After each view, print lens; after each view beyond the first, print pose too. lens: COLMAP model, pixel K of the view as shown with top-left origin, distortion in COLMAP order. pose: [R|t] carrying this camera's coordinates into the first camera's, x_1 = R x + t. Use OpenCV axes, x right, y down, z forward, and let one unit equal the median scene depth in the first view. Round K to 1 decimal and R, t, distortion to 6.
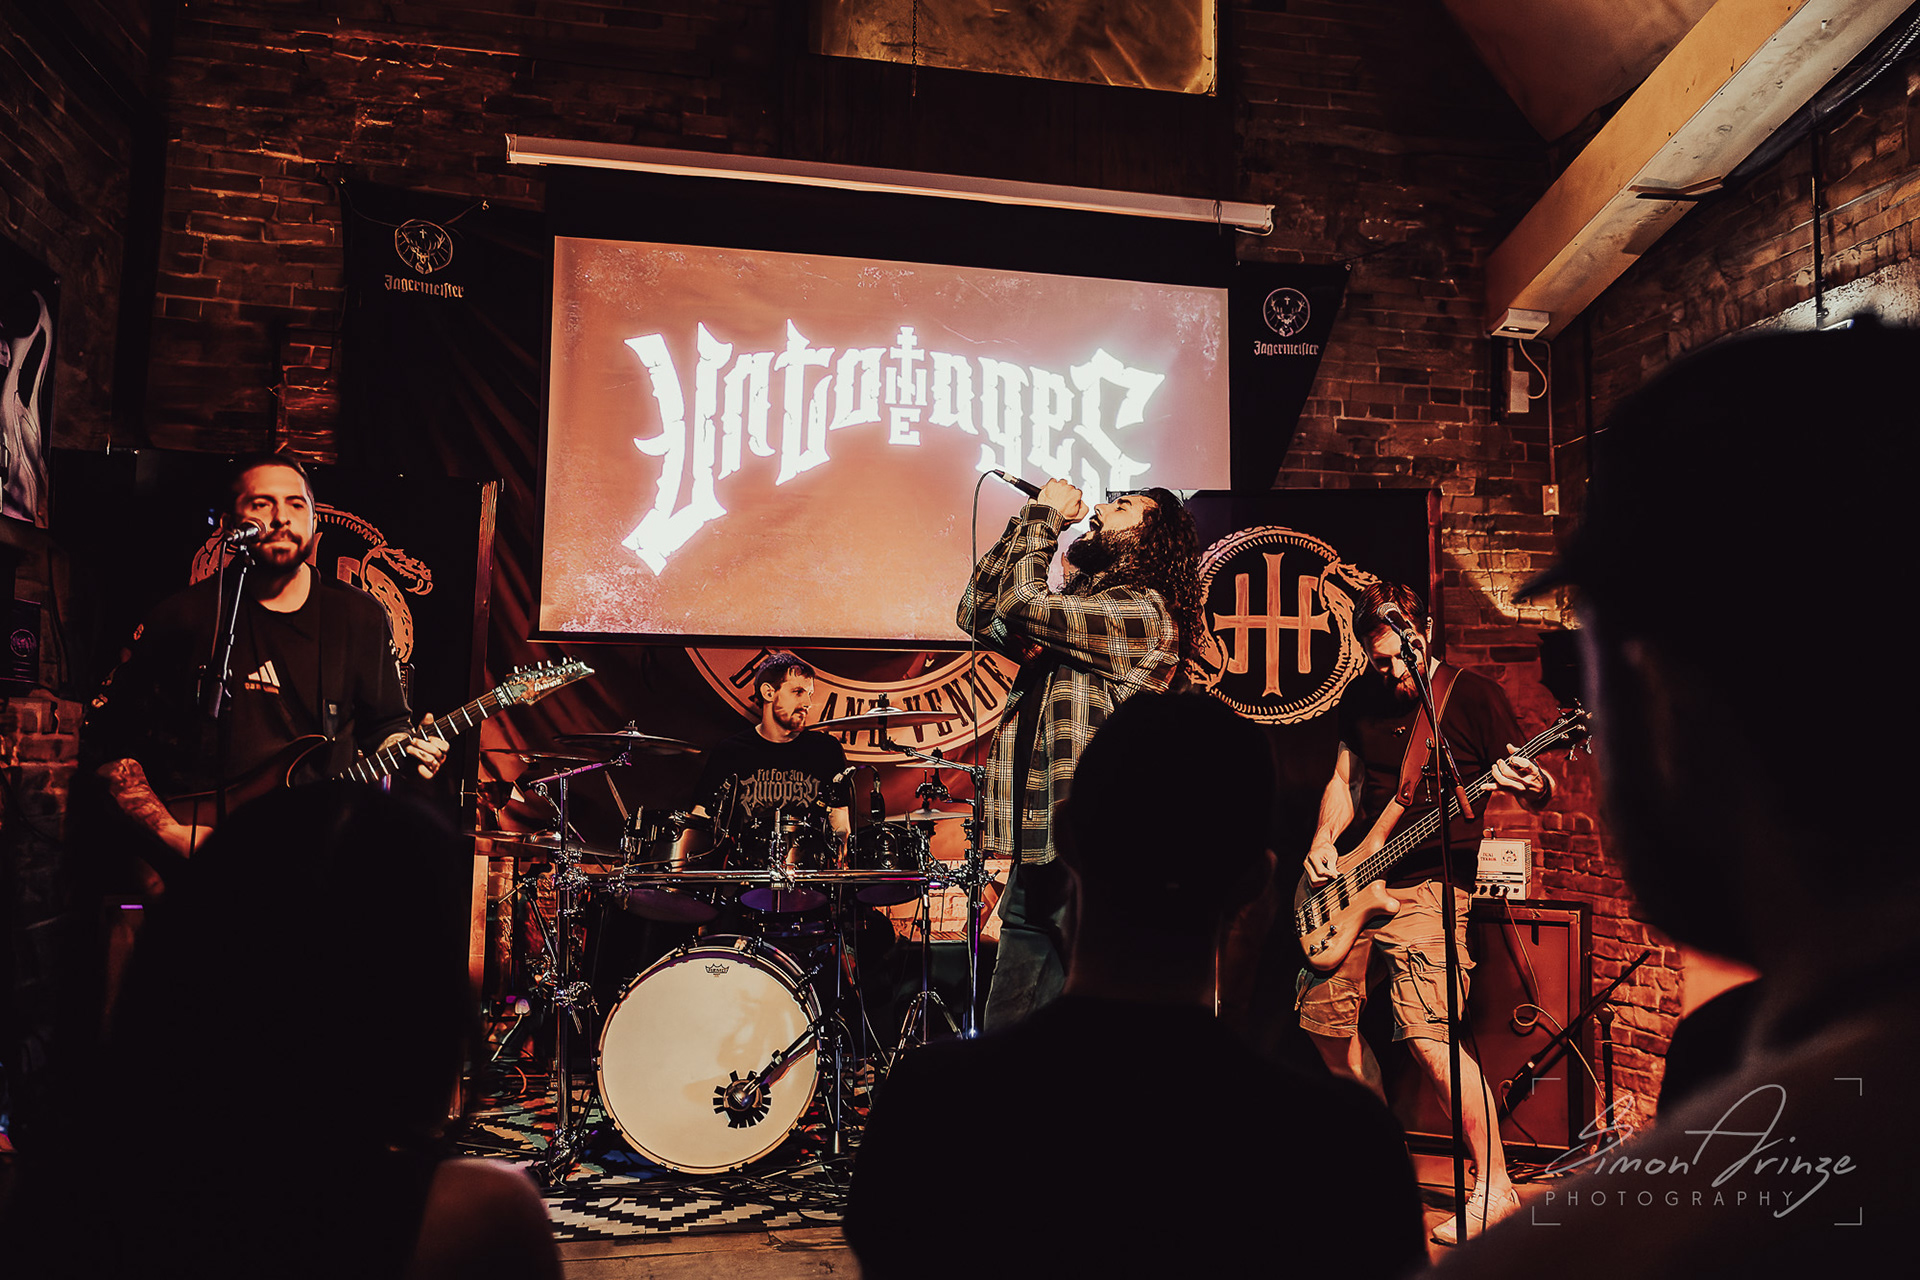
lens RADIAL K [[1572.3, 0, 1026.6], [0, 1572.3, 614.3], [0, 0, 1]] dist [0.037747, 0.002014]
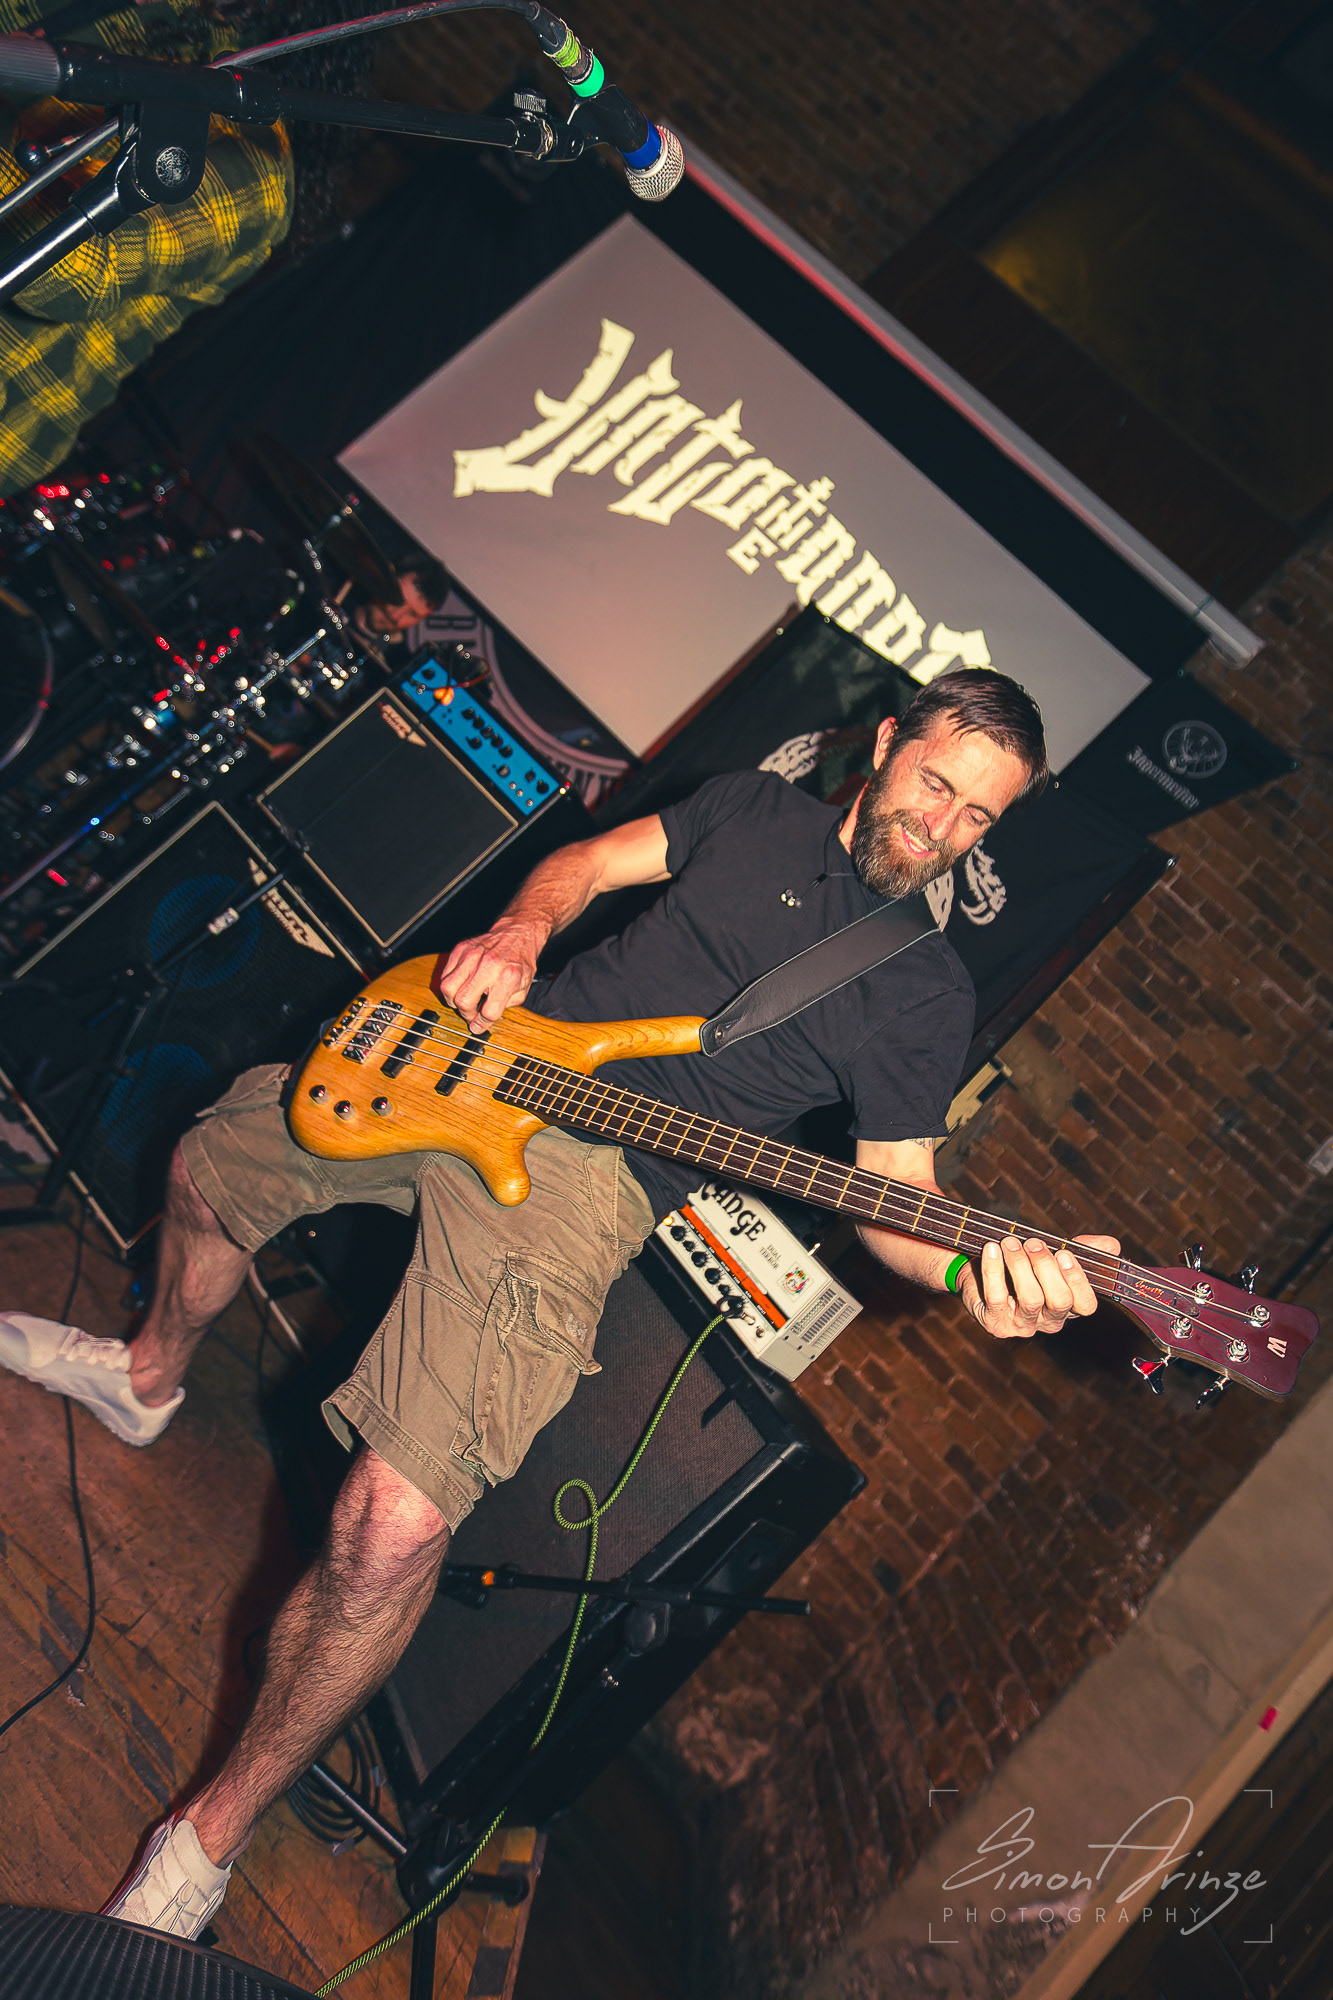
lens RADIAL K [[1008.5, 0, 701.6], [0, 1008.5, 886.7], [0, 0, 1]] dist [0.018391, 0.001169]
pose [[0.686259, 0.639757, -0.346063, 0.236668], [-0.690830, 0.722175, -0.034882, 0.065091], [0.227602, 0.263009, 0.937563, 0.494010]]
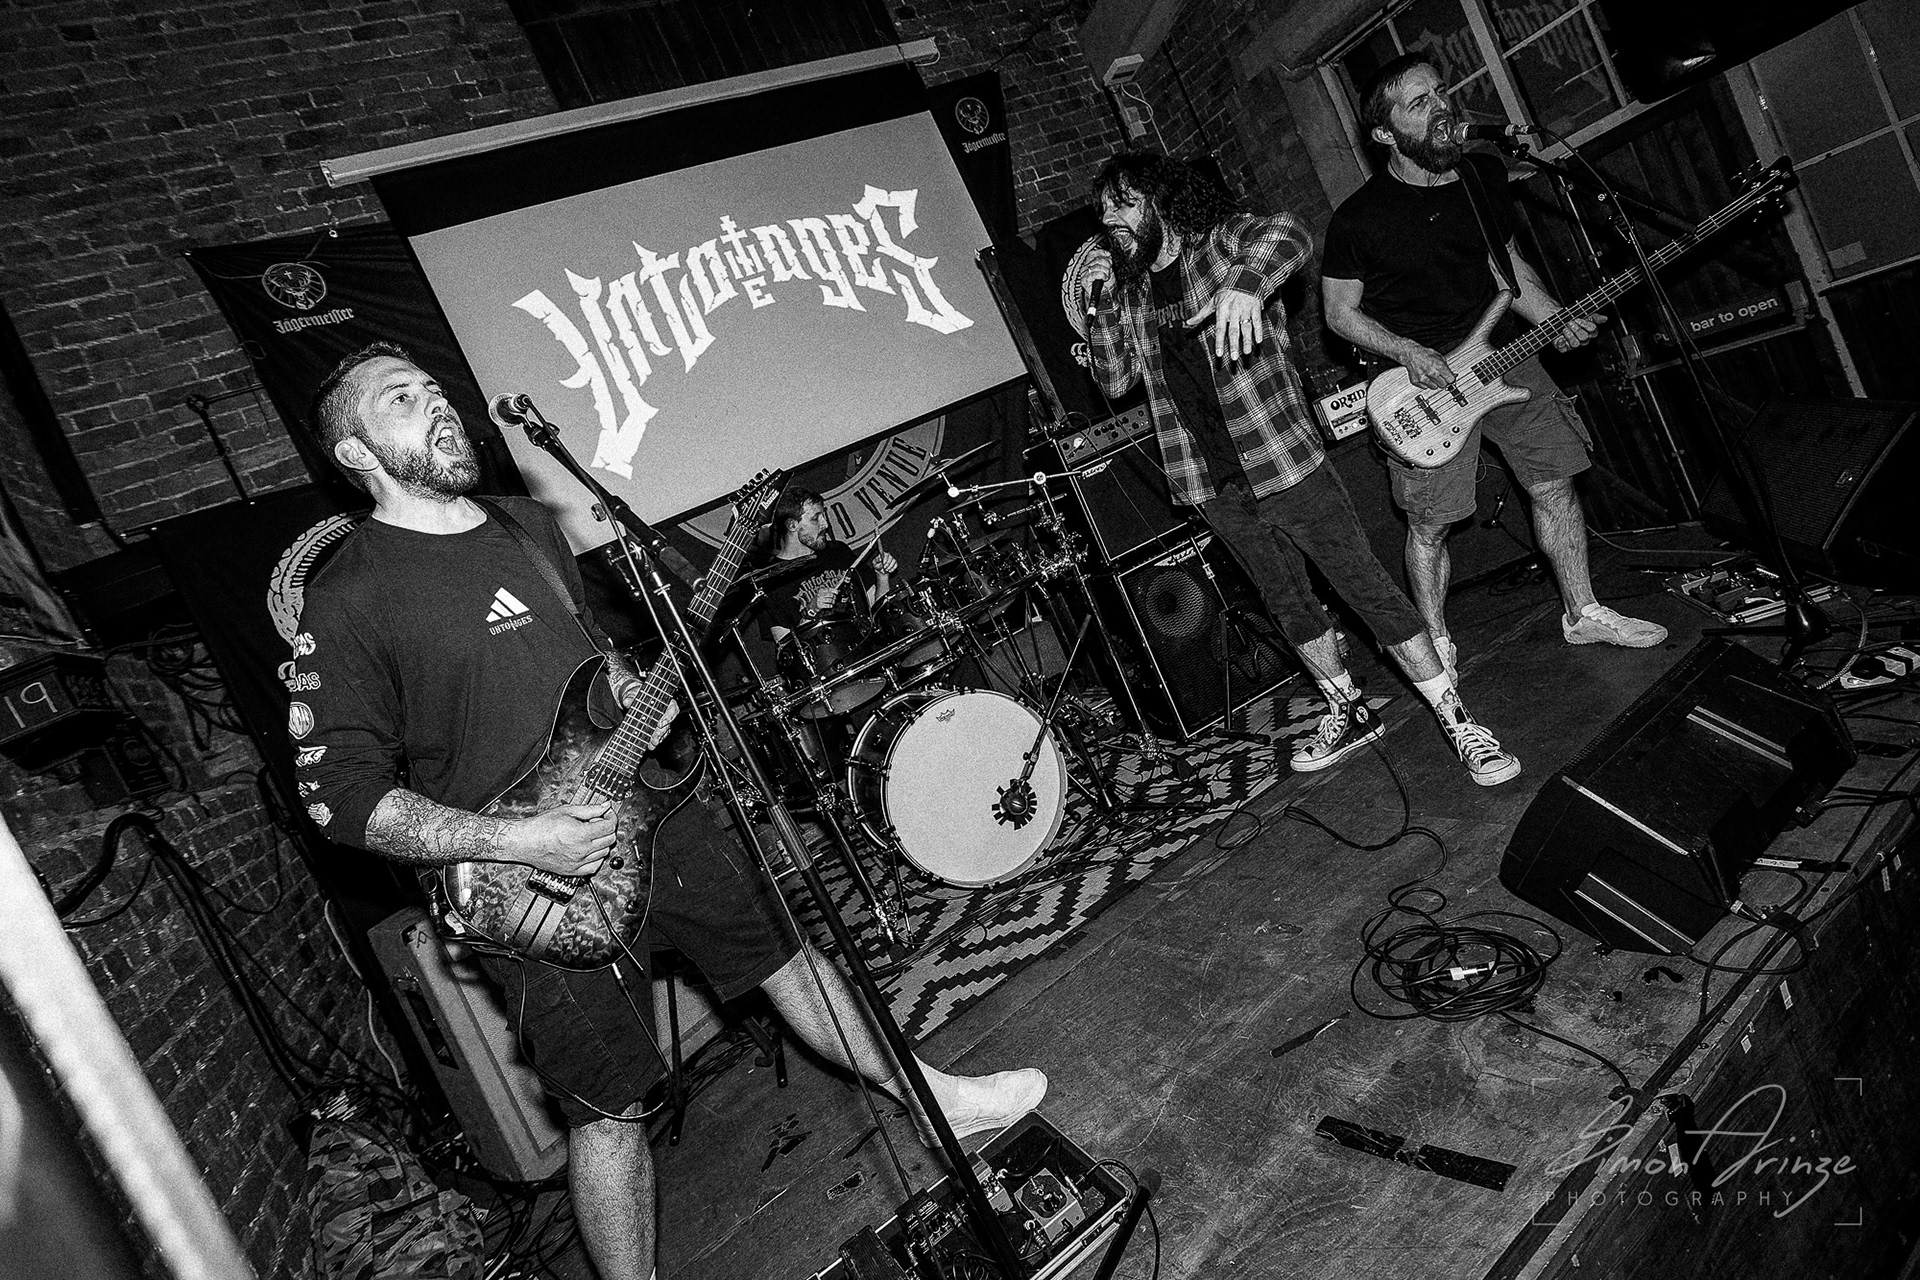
lens RADIAL K [[968.1, 0, 924.5], [0, 968.1, 551.4], [0, 0, 1]] dist [0.018391, 0.001169]
pose [[0.882971, -0.420346, 0.208980, -0.208181], [0.400257, 0.906745, 0.132697, 0.014956], [-0.245270, -0.033522, 0.968875, 0.232797]]
